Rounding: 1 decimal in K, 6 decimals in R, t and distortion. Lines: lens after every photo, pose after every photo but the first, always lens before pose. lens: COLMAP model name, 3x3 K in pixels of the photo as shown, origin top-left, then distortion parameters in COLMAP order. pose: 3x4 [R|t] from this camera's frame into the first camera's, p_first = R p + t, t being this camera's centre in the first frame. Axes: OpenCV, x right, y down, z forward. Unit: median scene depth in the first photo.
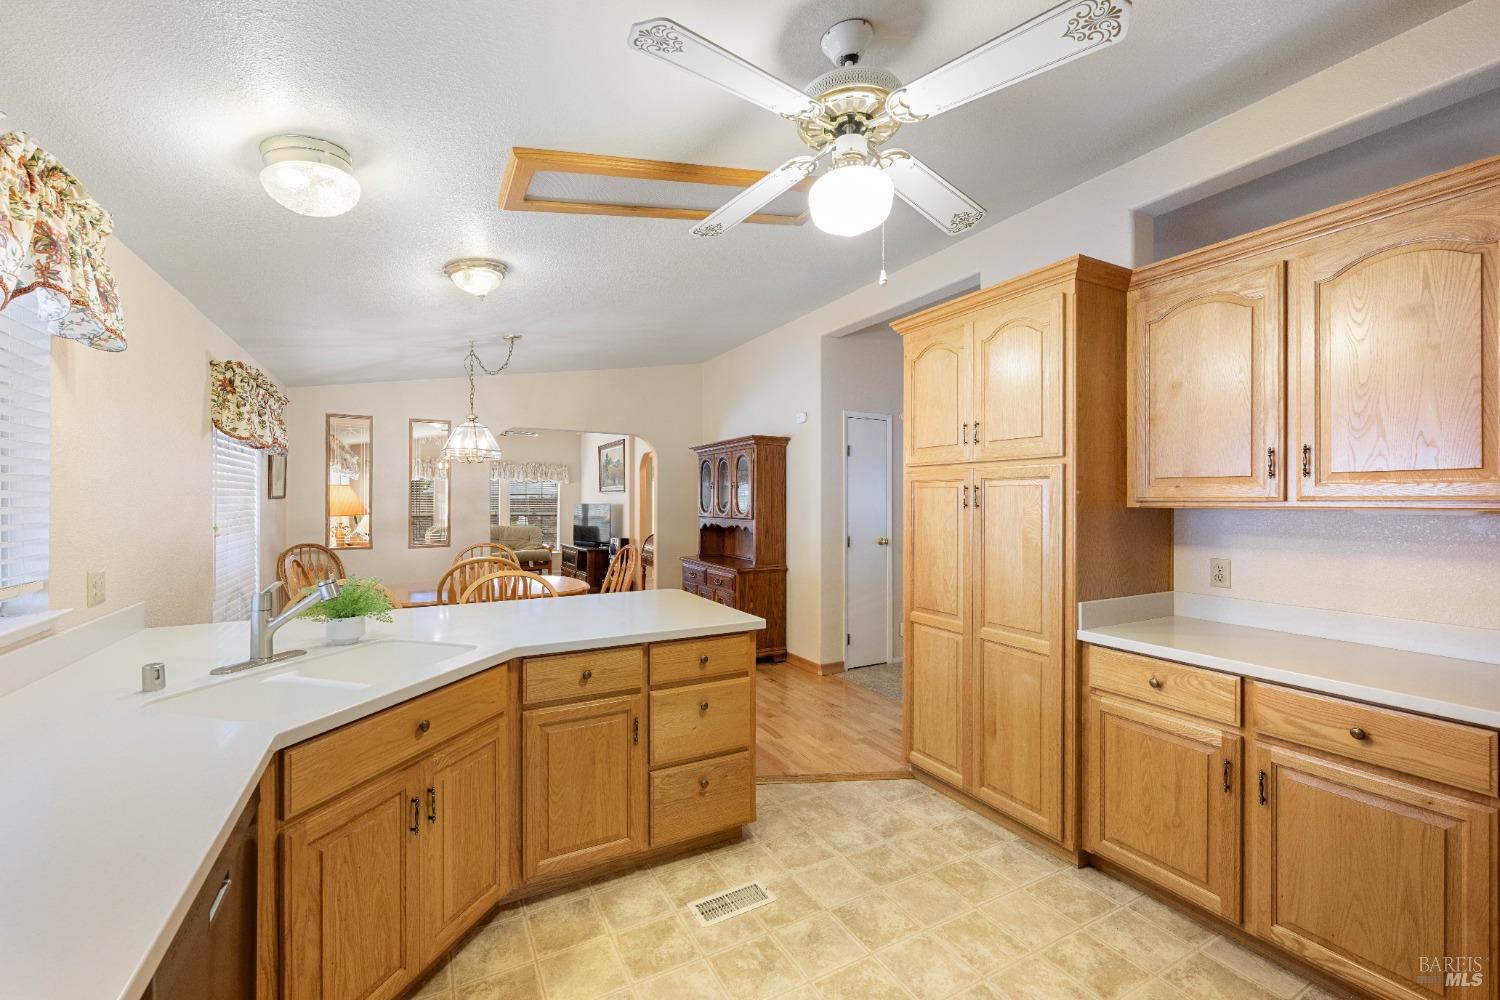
lens RADIAL K [[621.5, 0, 739.1], [0, 621.5, 499.9], [0, 0, 1]] dist [-0.001585, -0.000210]
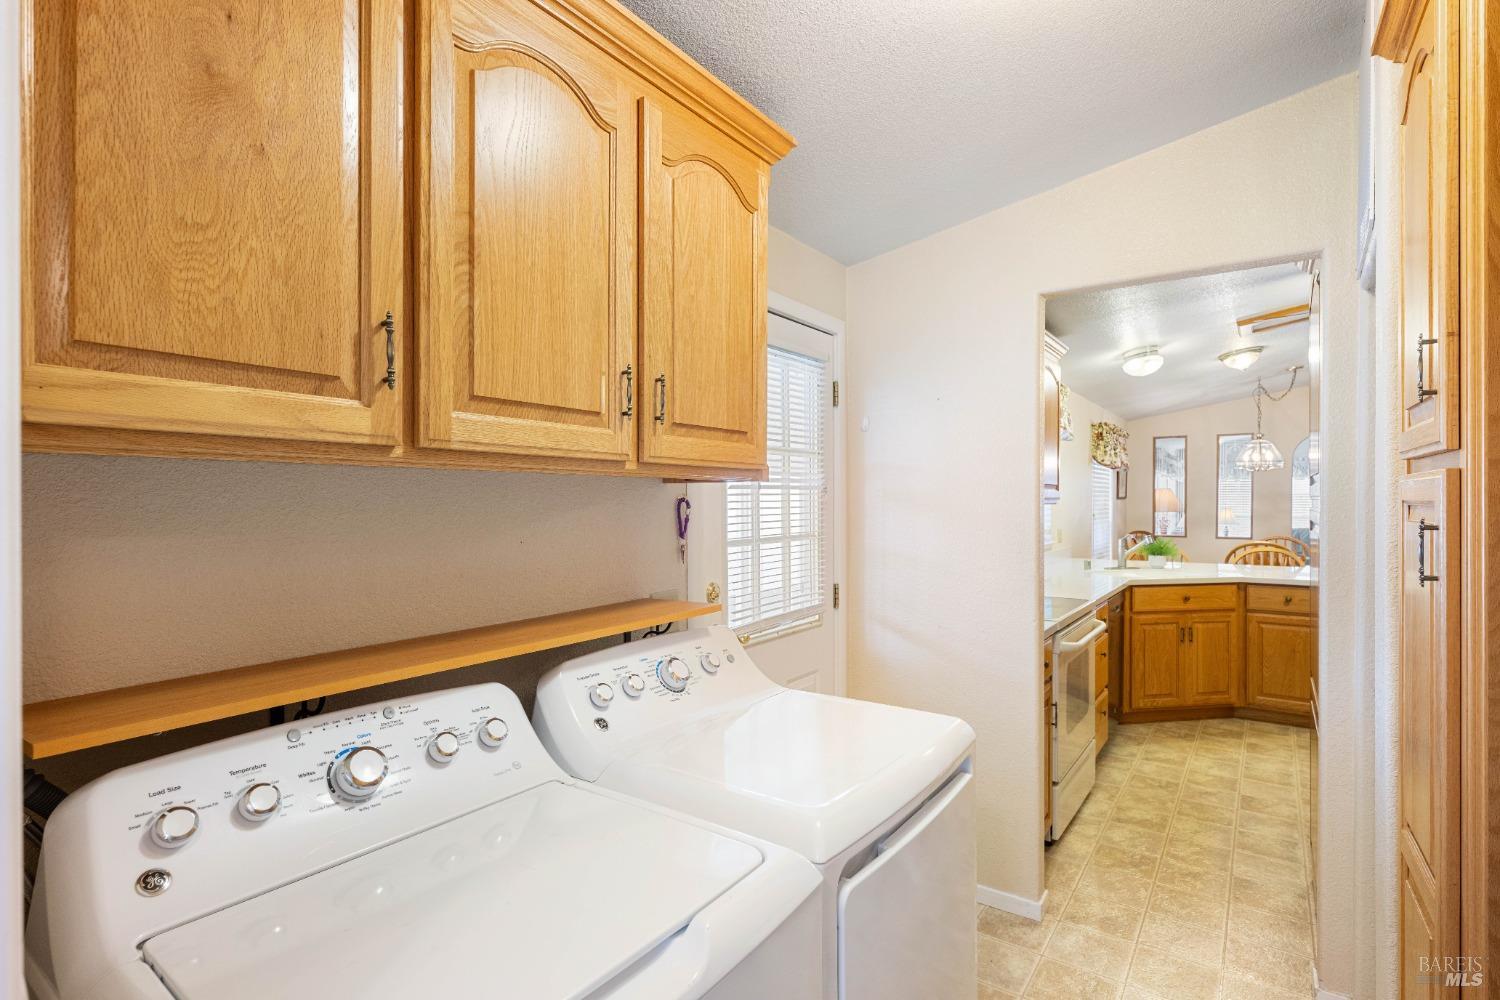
lens RADIAL K [[746.2, 0, 748.7], [0, 746.2, 501.2], [0, 0, 1]] dist [0.005735, 0.000782]
pose [[0.461910, 0.004075, -0.886917, 0.387450], [-0.003001, 0.999991, 0.003032, 0.000610], [0.886921, 0.001261, 0.461919, -0.556699]]
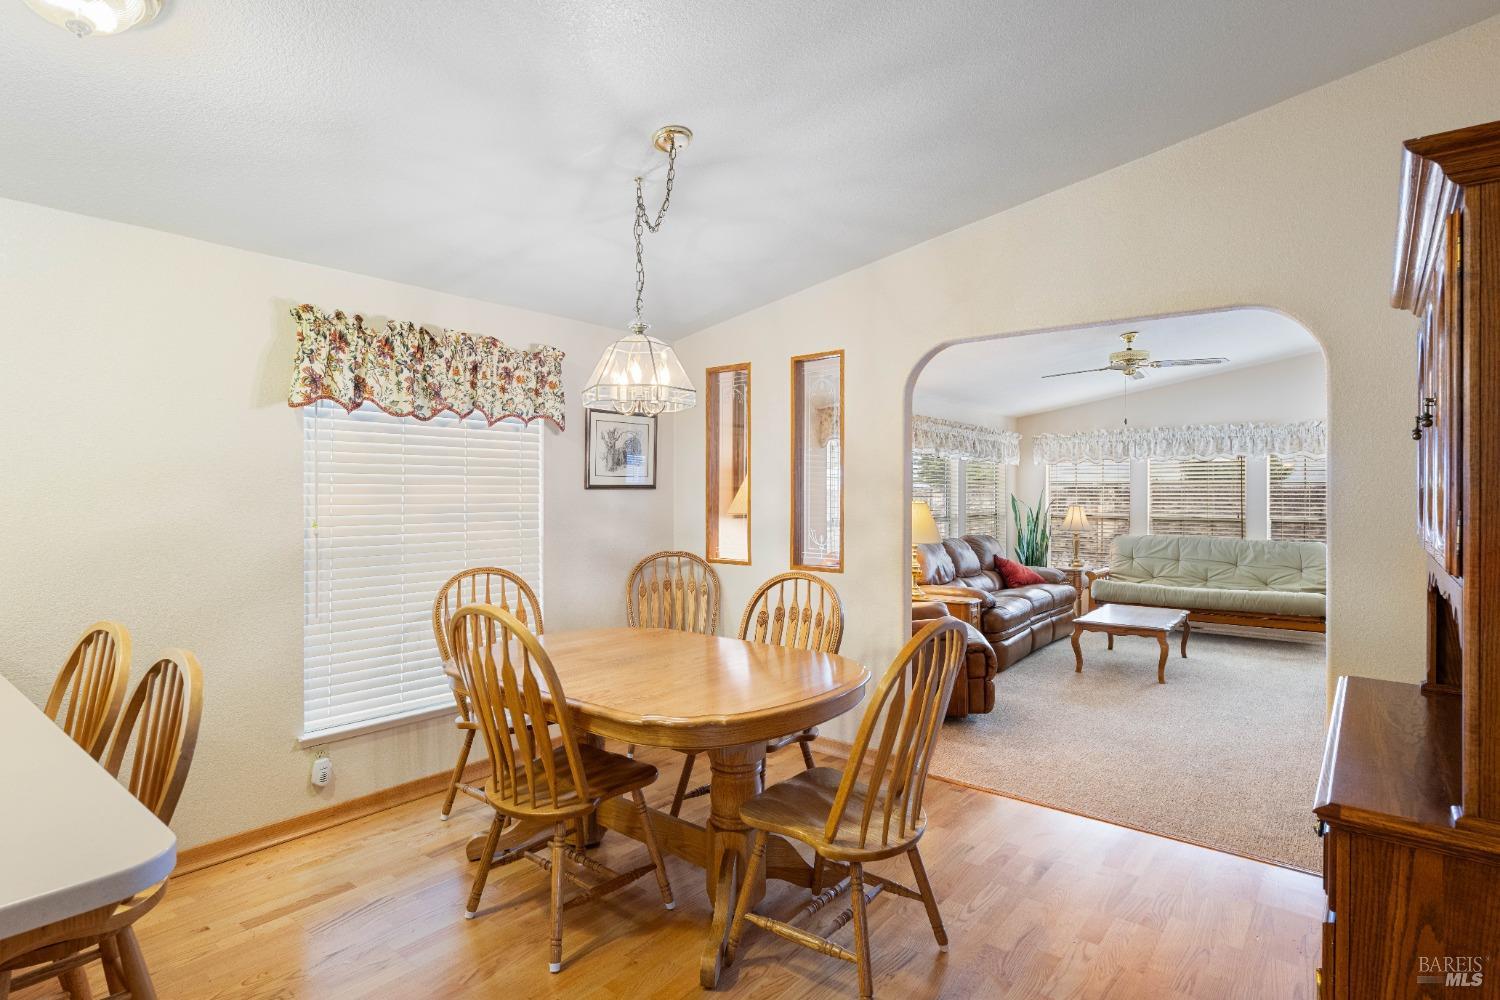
lens RADIAL K [[781.8, 0, 728.8], [0, 781.8, 487.3], [0, 0, 1]] dist [-0.006873, -0.000161]
pose [[0.387667, -0.010612, -0.921738, 0.161256], [0.000998, 0.999938, -0.011093, 0.005853], [0.921799, 0.003380, 0.387654, 0.687811]]
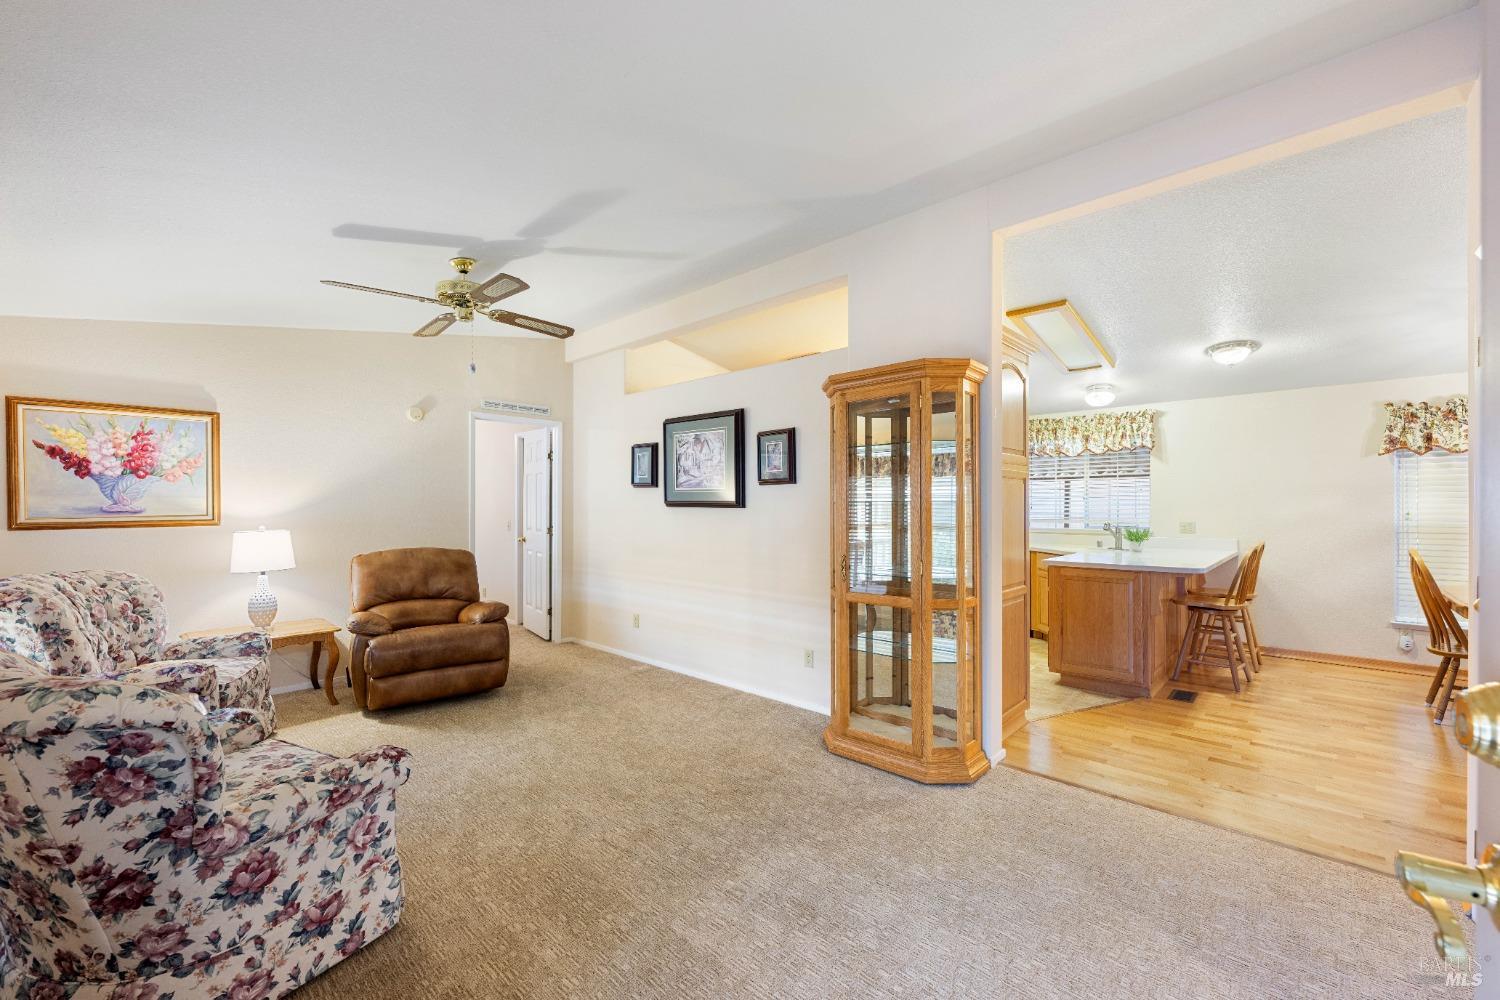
lens RADIAL K [[601.4, 0, 745.0], [0, 601.4, 509.7], [0, 0, 1]] dist [-0.001097, 0.000179]
pose [[-0.945508, 0.004030, -0.325573, 0.705933], [0.001938, 0.999975, 0.006751, 0.013836], [0.325592, 0.005752, -0.945493, 1.159834]]
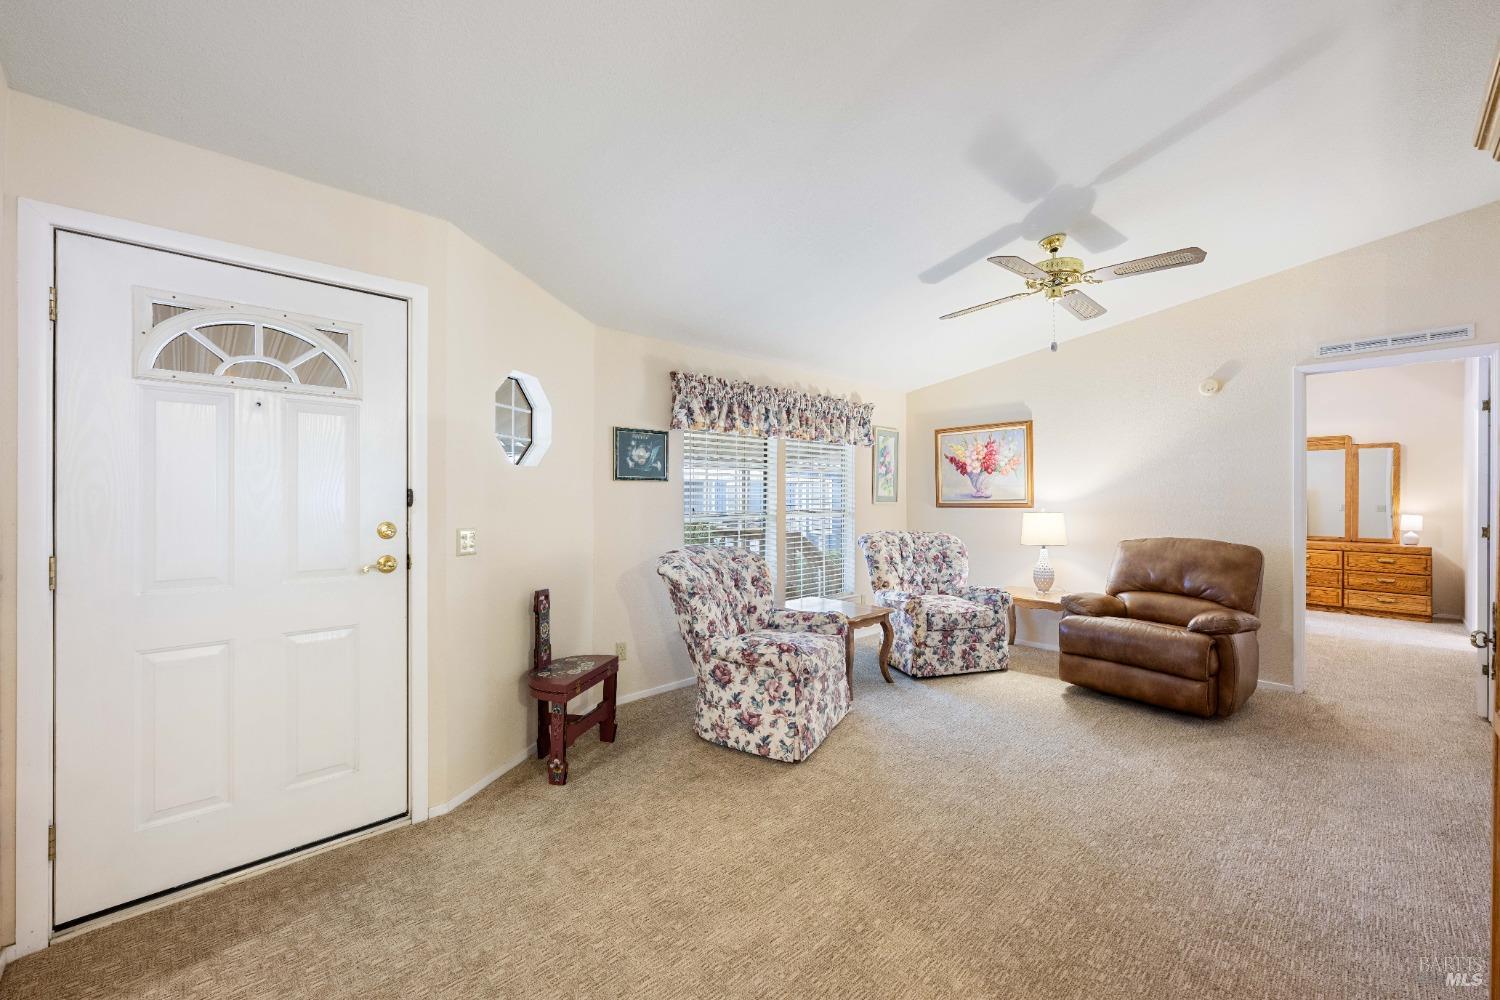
lens RADIAL K [[601.4, 0, 742.8], [0, 601.4, 497.5], [0, 0, 1]] dist [-0.001097, 0.000179]
pose [[-0.270241, 0.004508, 0.962782, 0.275450], [0.000035, 0.999989, -0.004672, 0.025316], [-0.962793, -0.001229, -0.270238, 0.945043]]
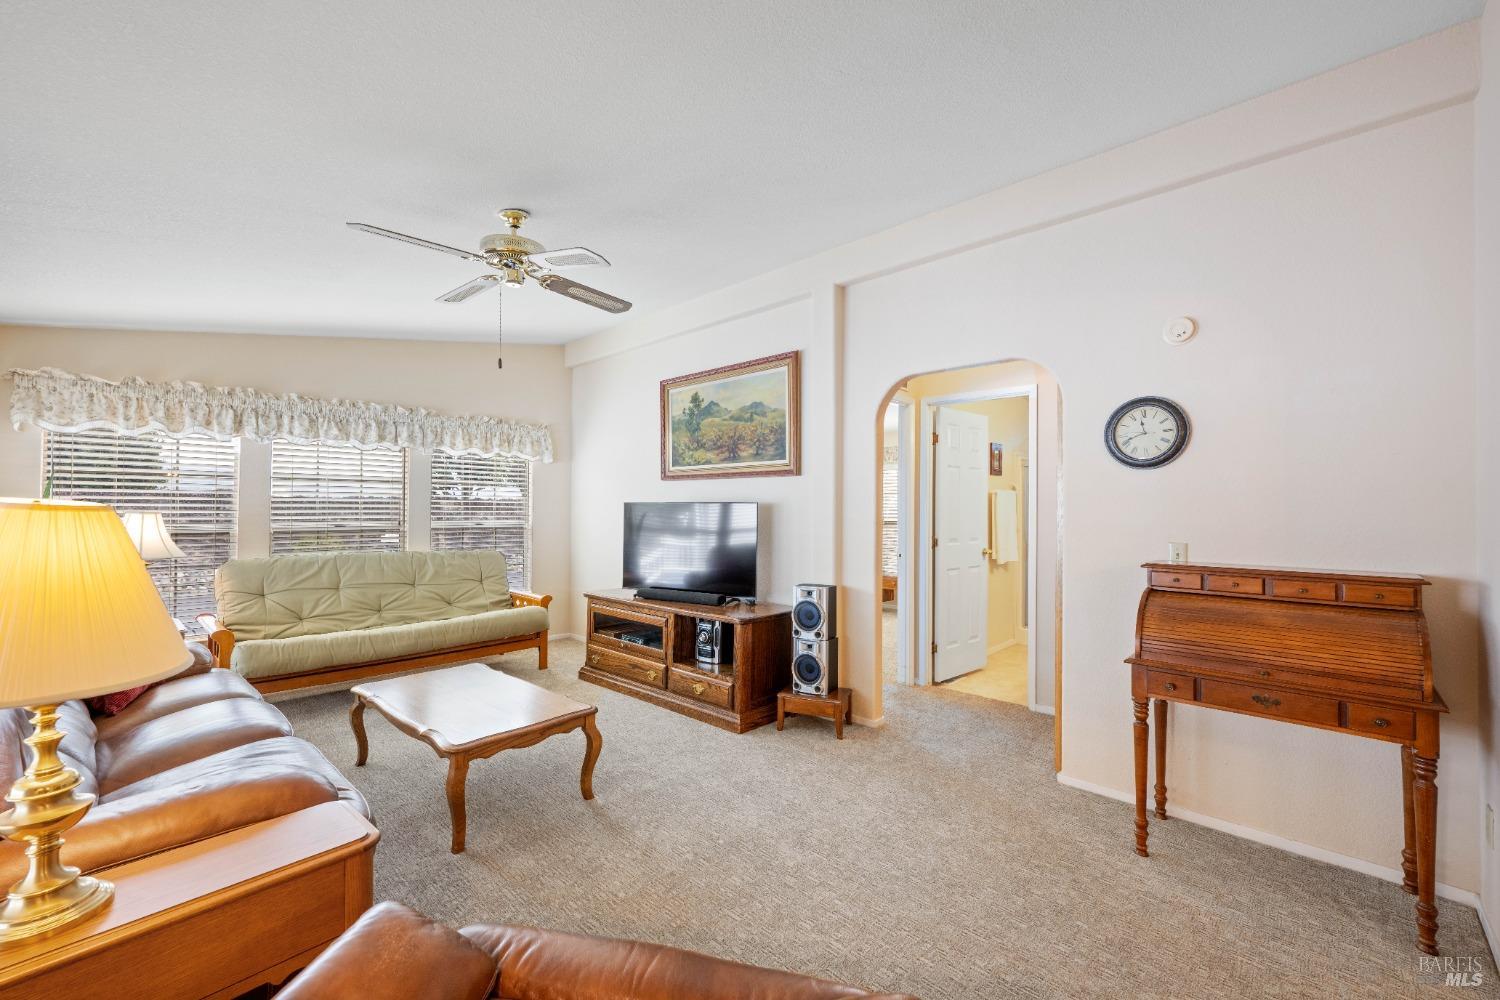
lens RADIAL K [[601.4, 0, 759.7], [0, 601.4, 499.1], [0, 0, 1]] dist [-0.001097, 0.000179]
pose [[0.946549, 0.005167, 0.322519, -0.629697], [-0.003304, 0.999975, -0.006325, 0.013304], [-0.322543, 0.004922, 0.946542, 1.126437]]
